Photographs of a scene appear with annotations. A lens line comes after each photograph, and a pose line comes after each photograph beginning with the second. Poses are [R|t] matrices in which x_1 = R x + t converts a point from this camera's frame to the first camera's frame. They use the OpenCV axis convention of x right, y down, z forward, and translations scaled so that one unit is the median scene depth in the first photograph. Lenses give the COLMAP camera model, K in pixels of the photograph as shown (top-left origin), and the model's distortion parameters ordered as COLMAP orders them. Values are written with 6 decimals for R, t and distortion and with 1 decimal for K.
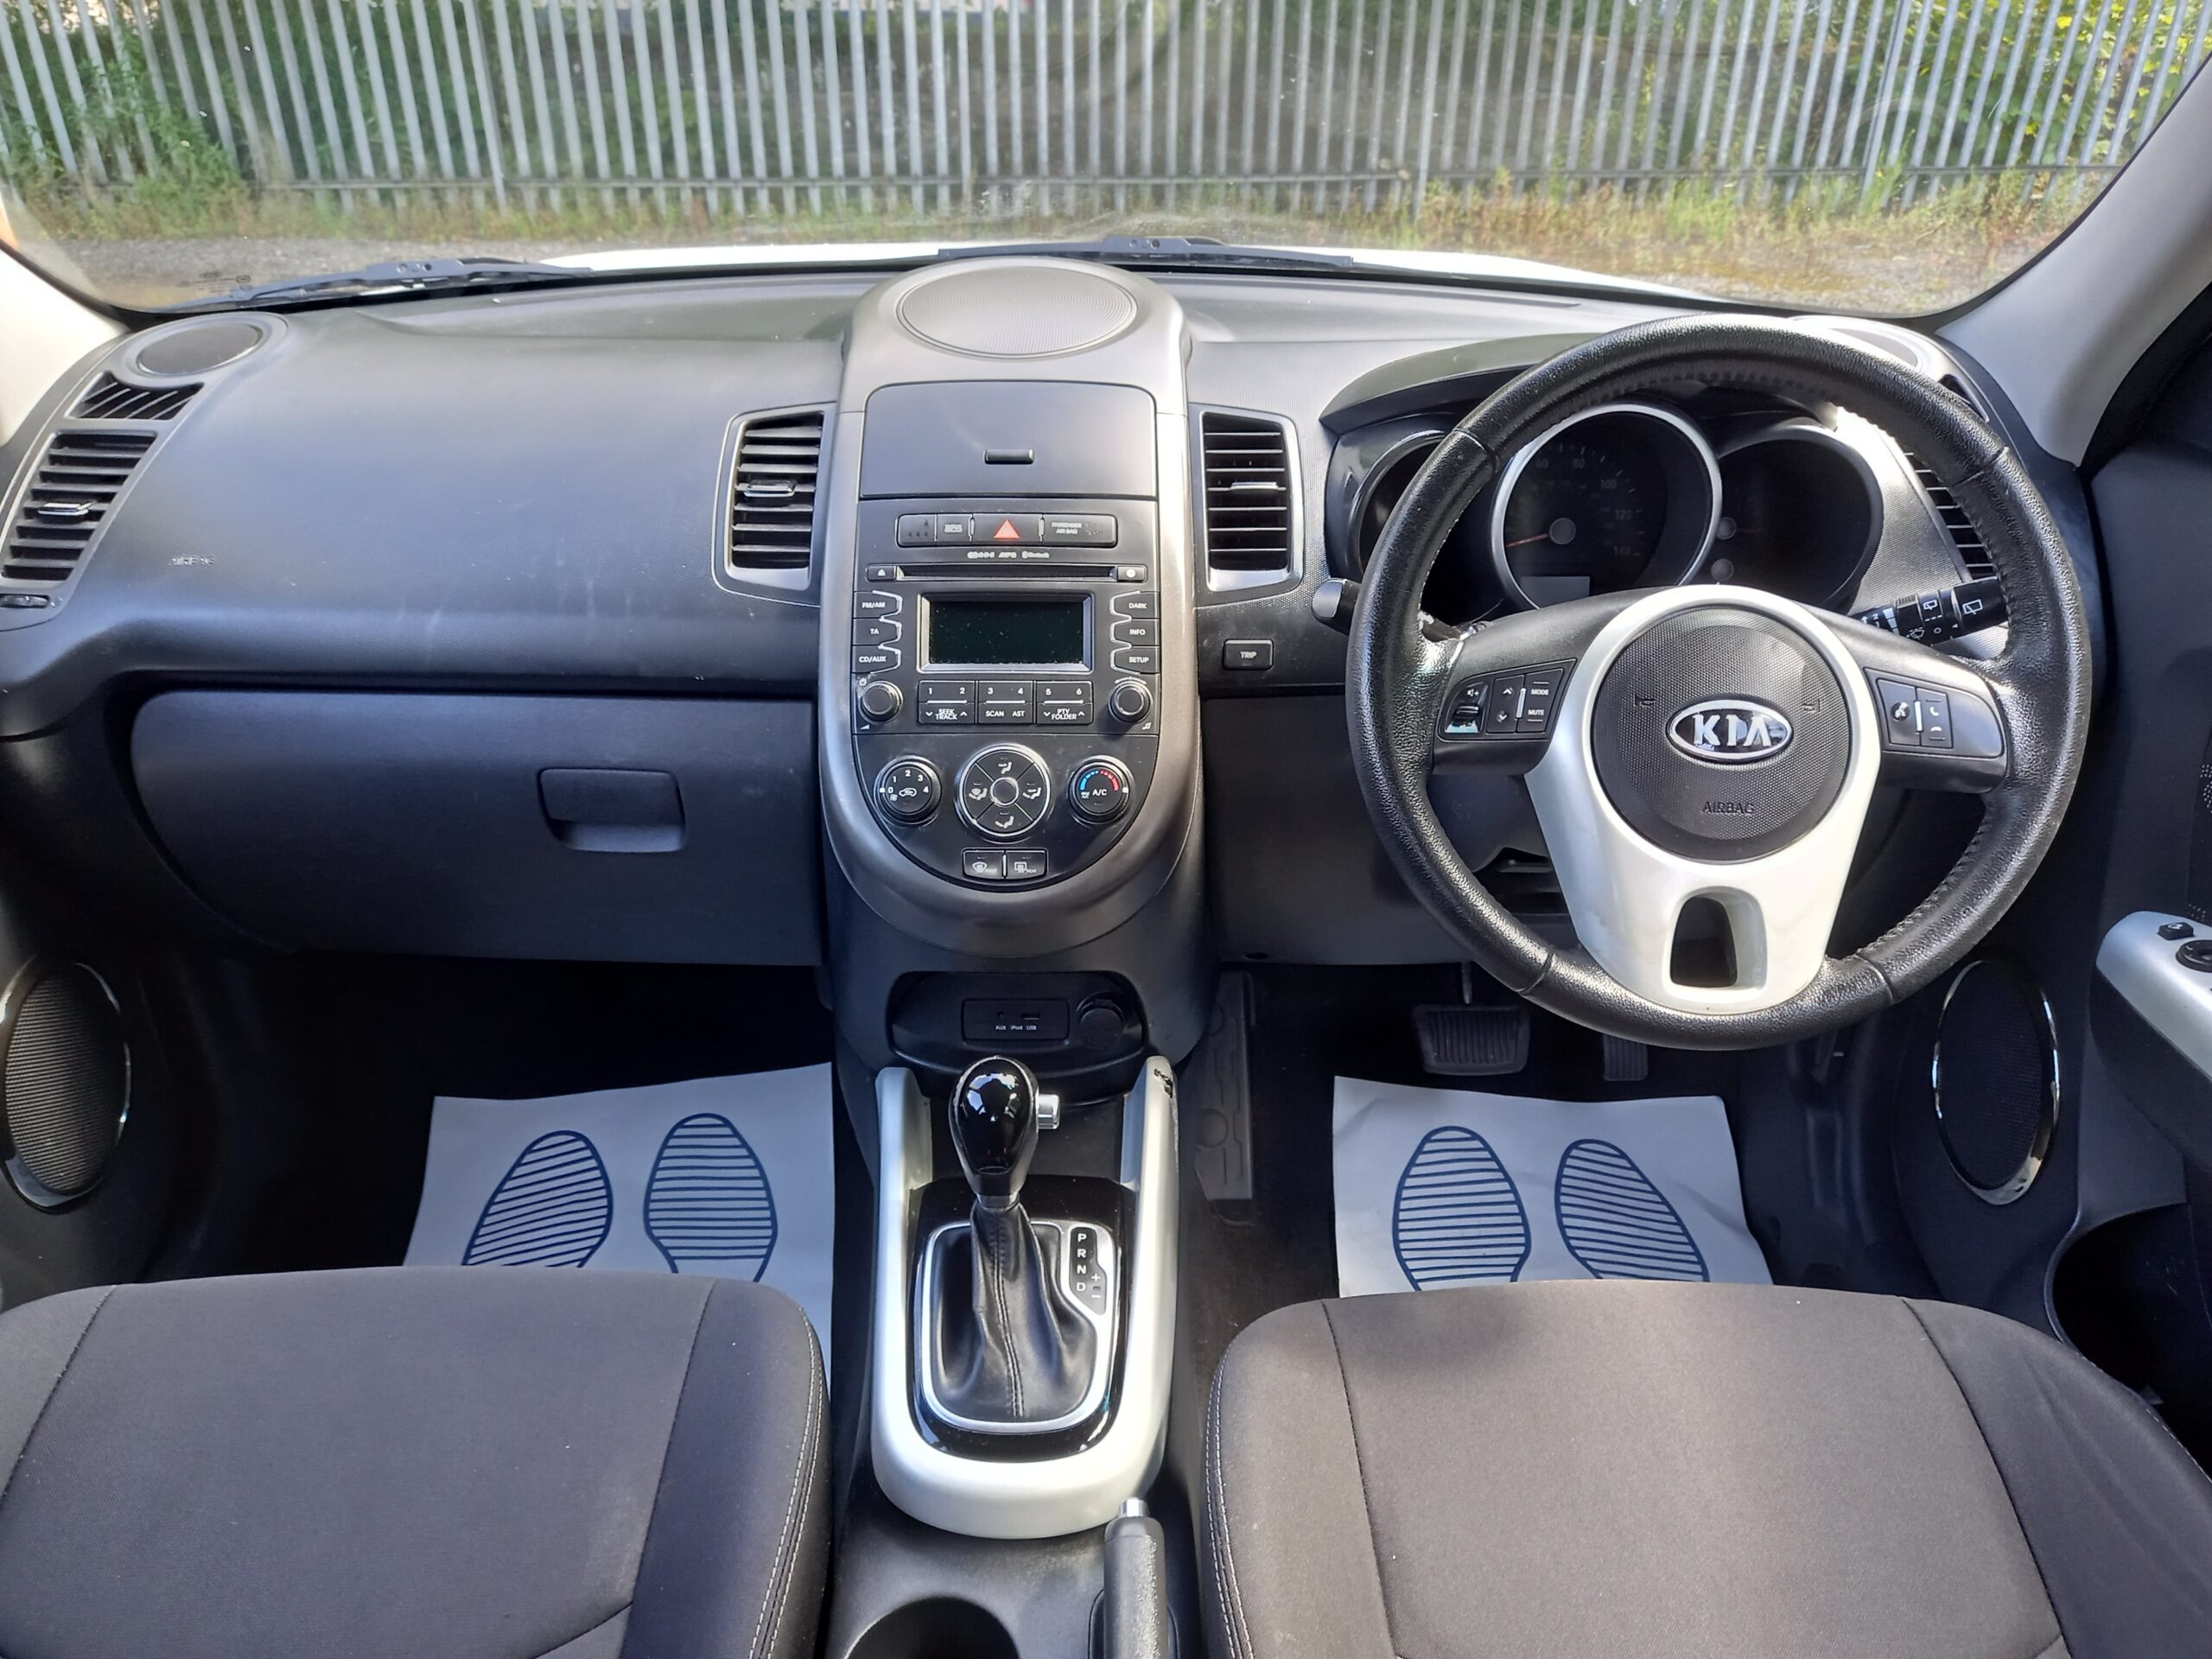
lens RADIAL K [[1659.9, 0, 1108.2], [0, 1659.9, 840.6], [0, 0, 1]] dist [0.071474, -0.073481]
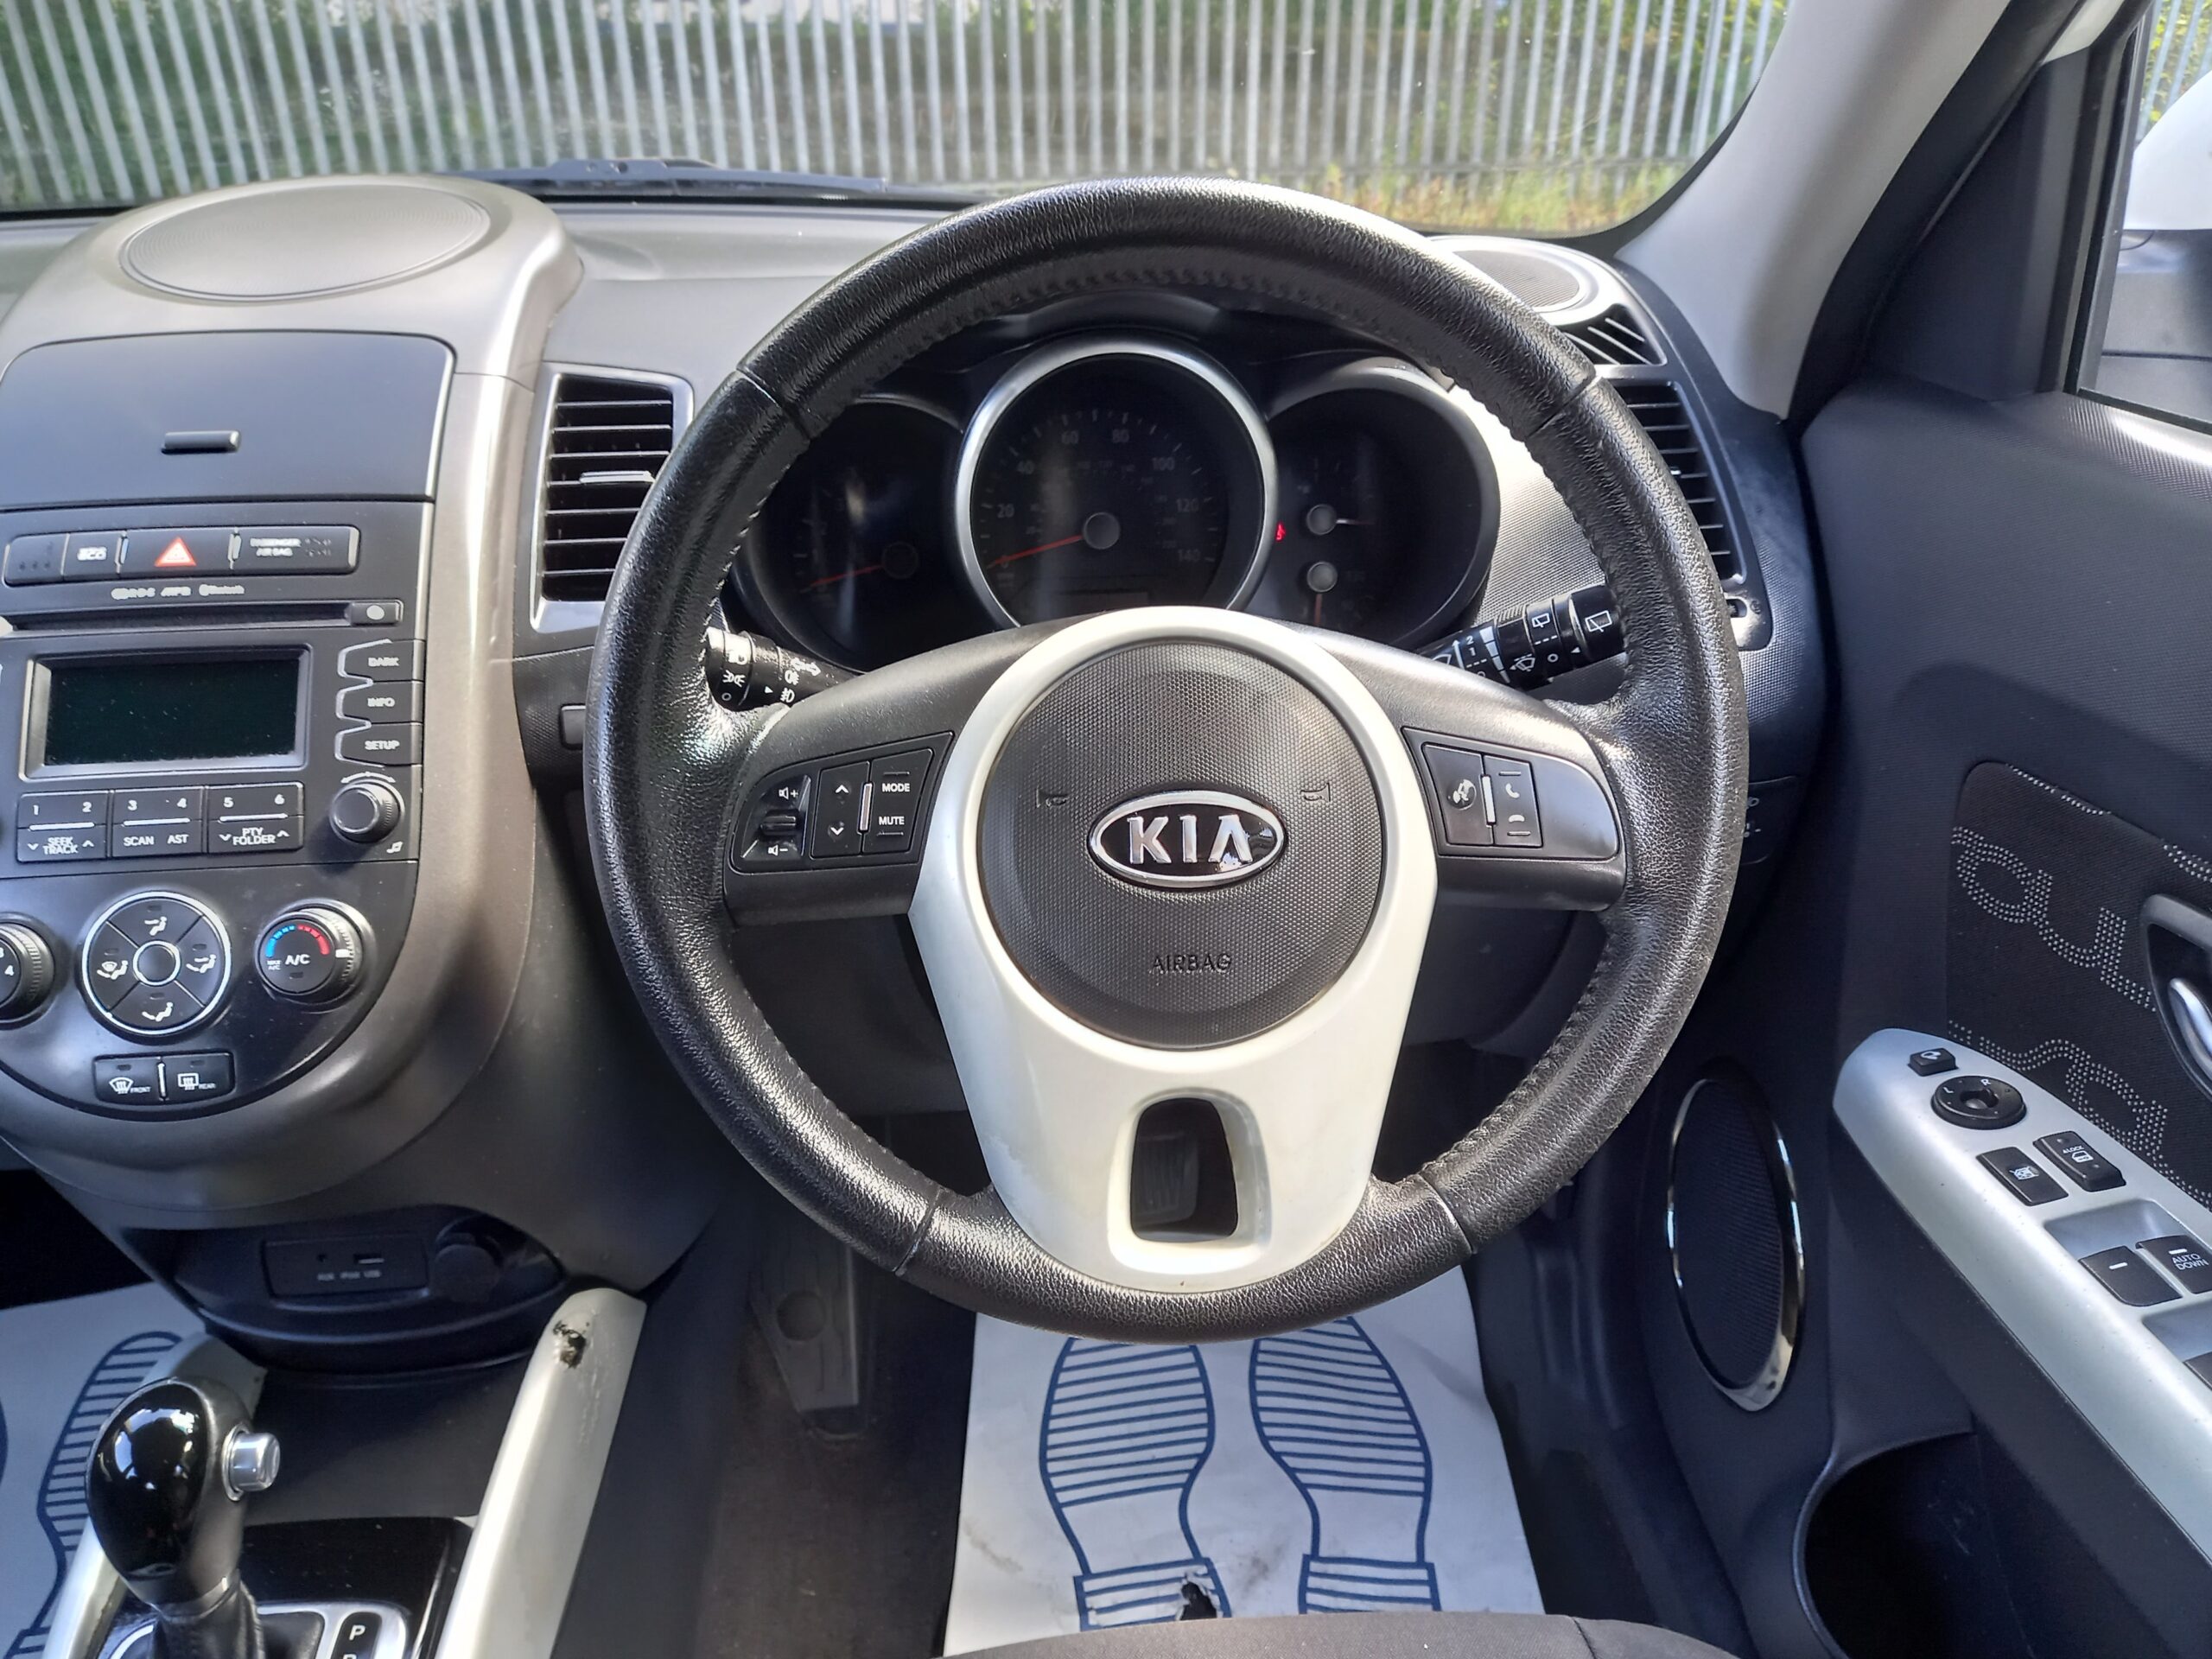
lens RADIAL K [[1669.4, 0, 1119.0], [0, 1669.4, 838.1], [0, 0, 1]] dist [0.070471, -0.083360]
pose [[0.996672, -0.048259, 0.065691, 0.256136], [0.049009, 0.998750, -0.009855, -0.051349], [-0.065134, 0.013041, 0.997791, 0.319826]]
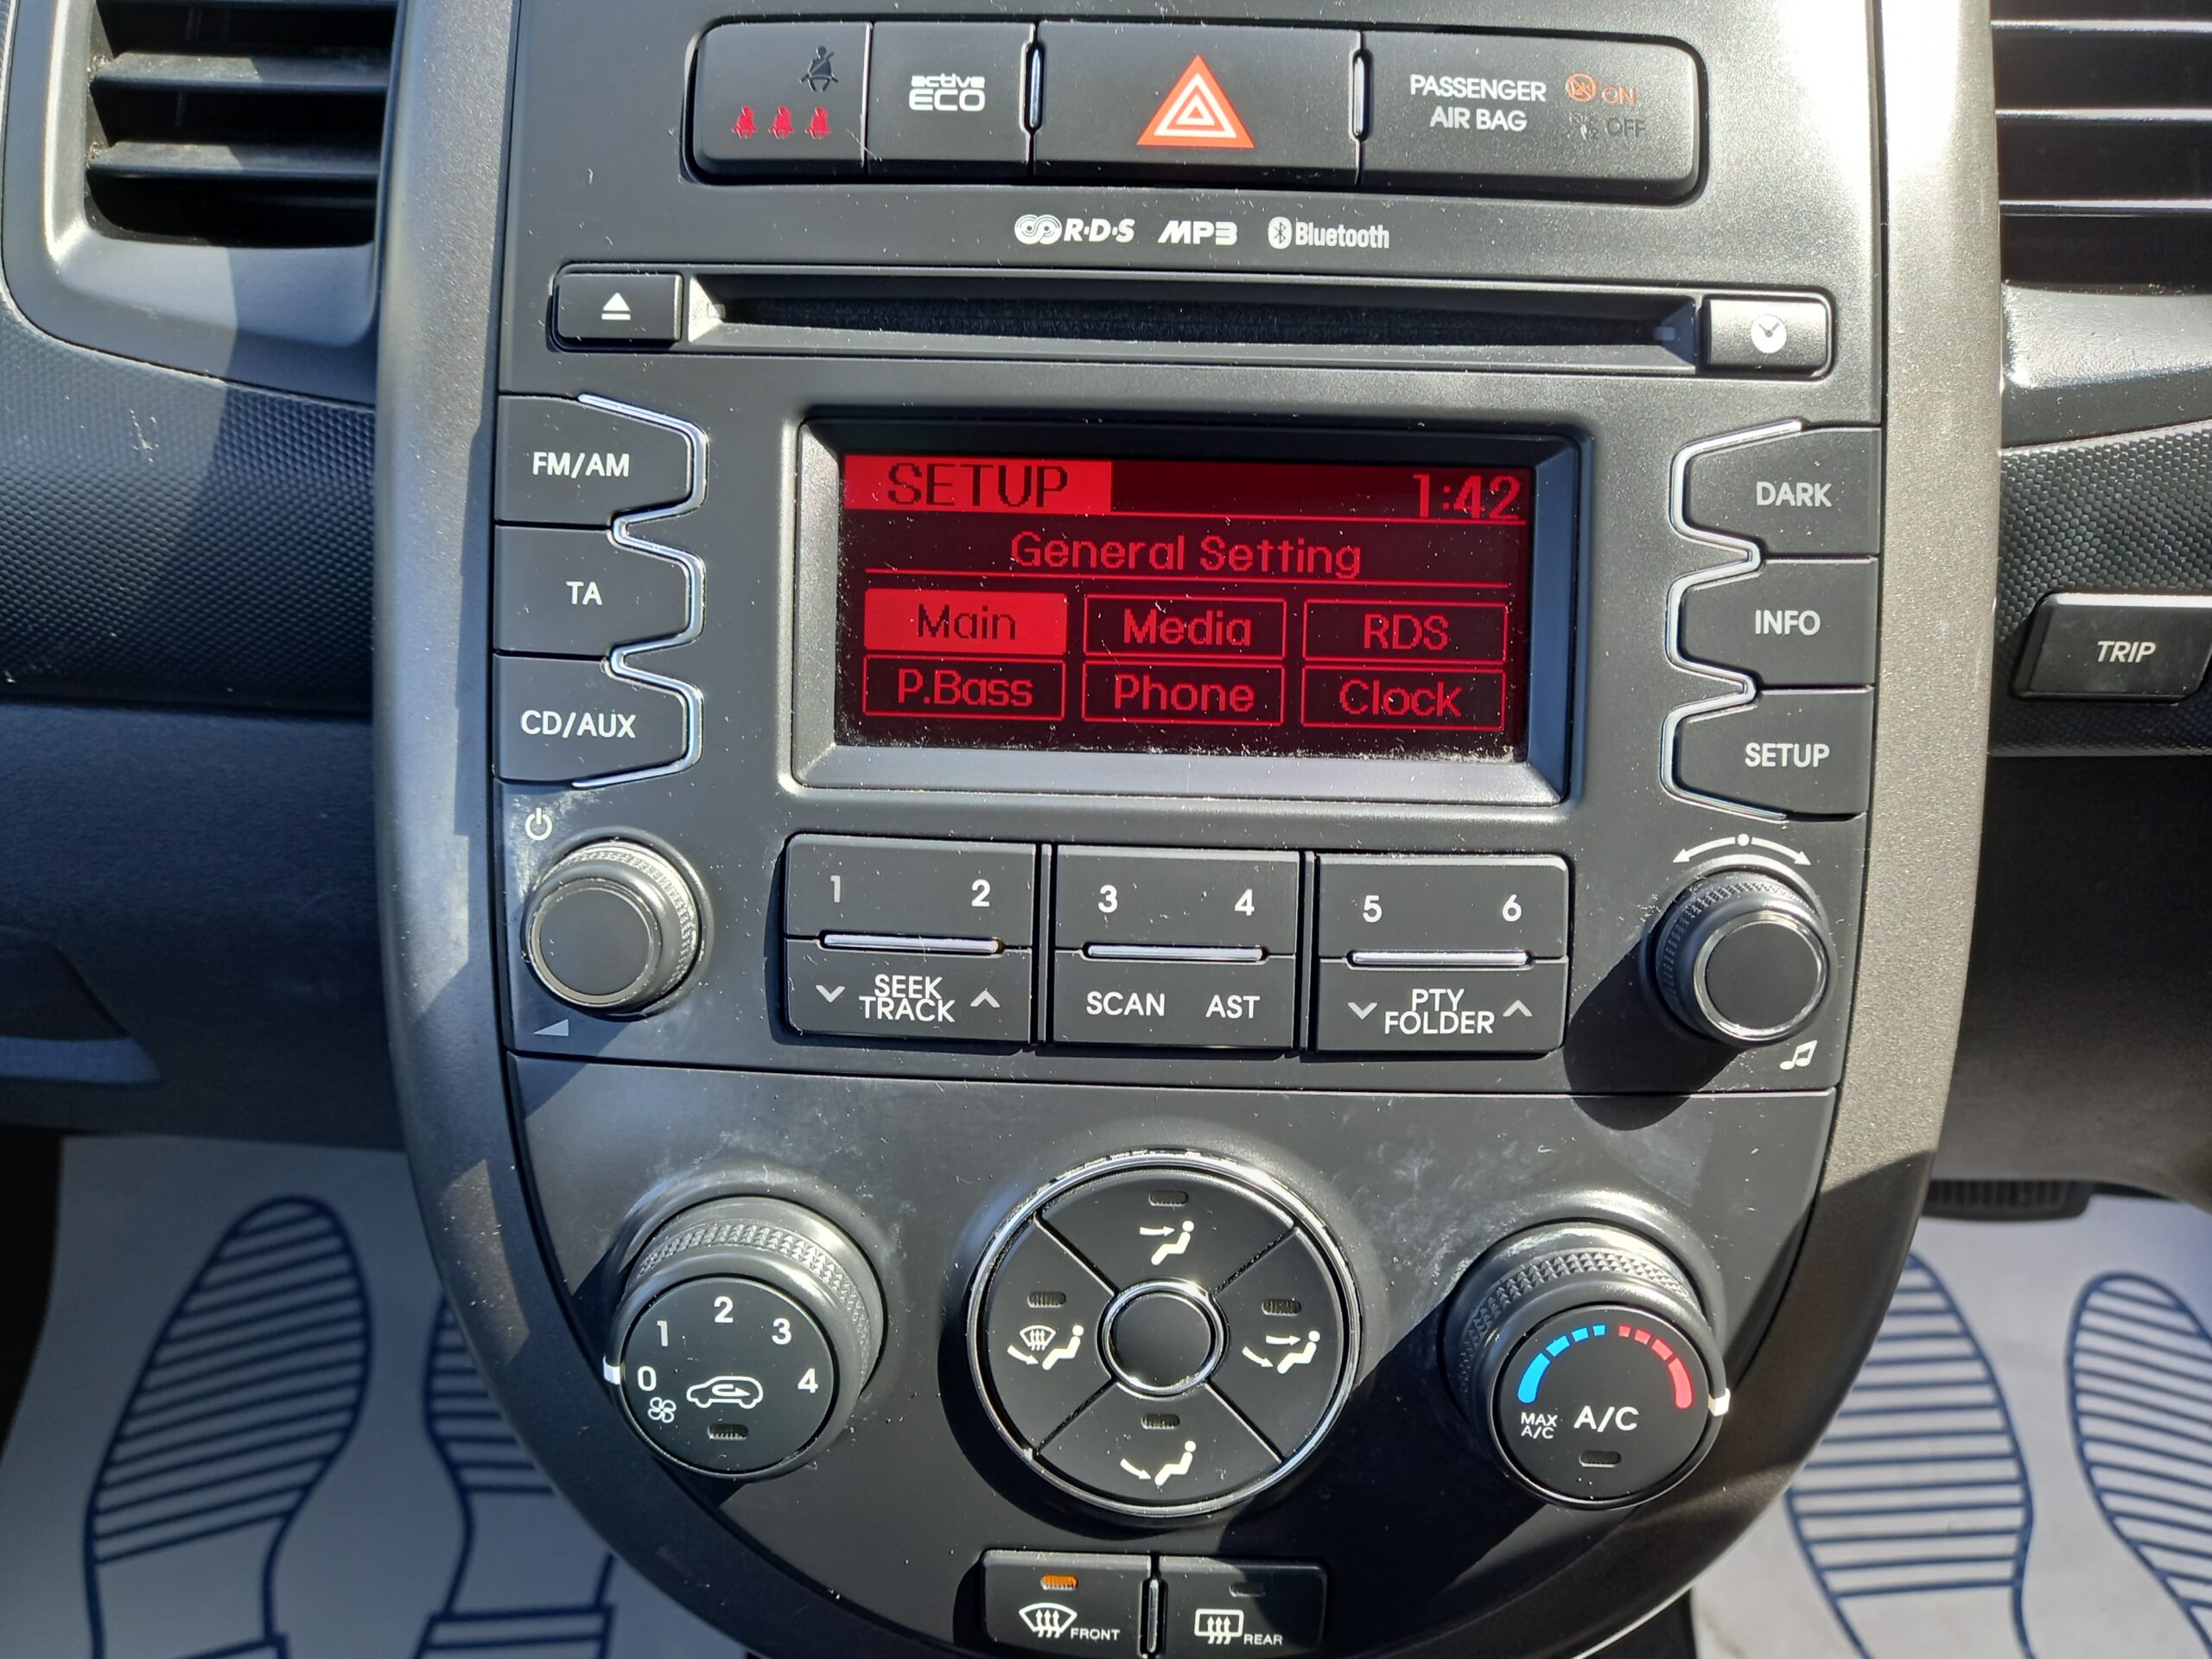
lens RADIAL K [[1705.7, 0, 1111.5], [0, 1705.7, 833.8], [0, 0, 1]] dist [-0.002461, -0.004947]
pose [[0.999383, 0.028917, -0.019953, -0.064707], [-0.023170, 0.969402, 0.244384, -0.149506], [0.026410, -0.243771, 0.969473, 0.765300]]
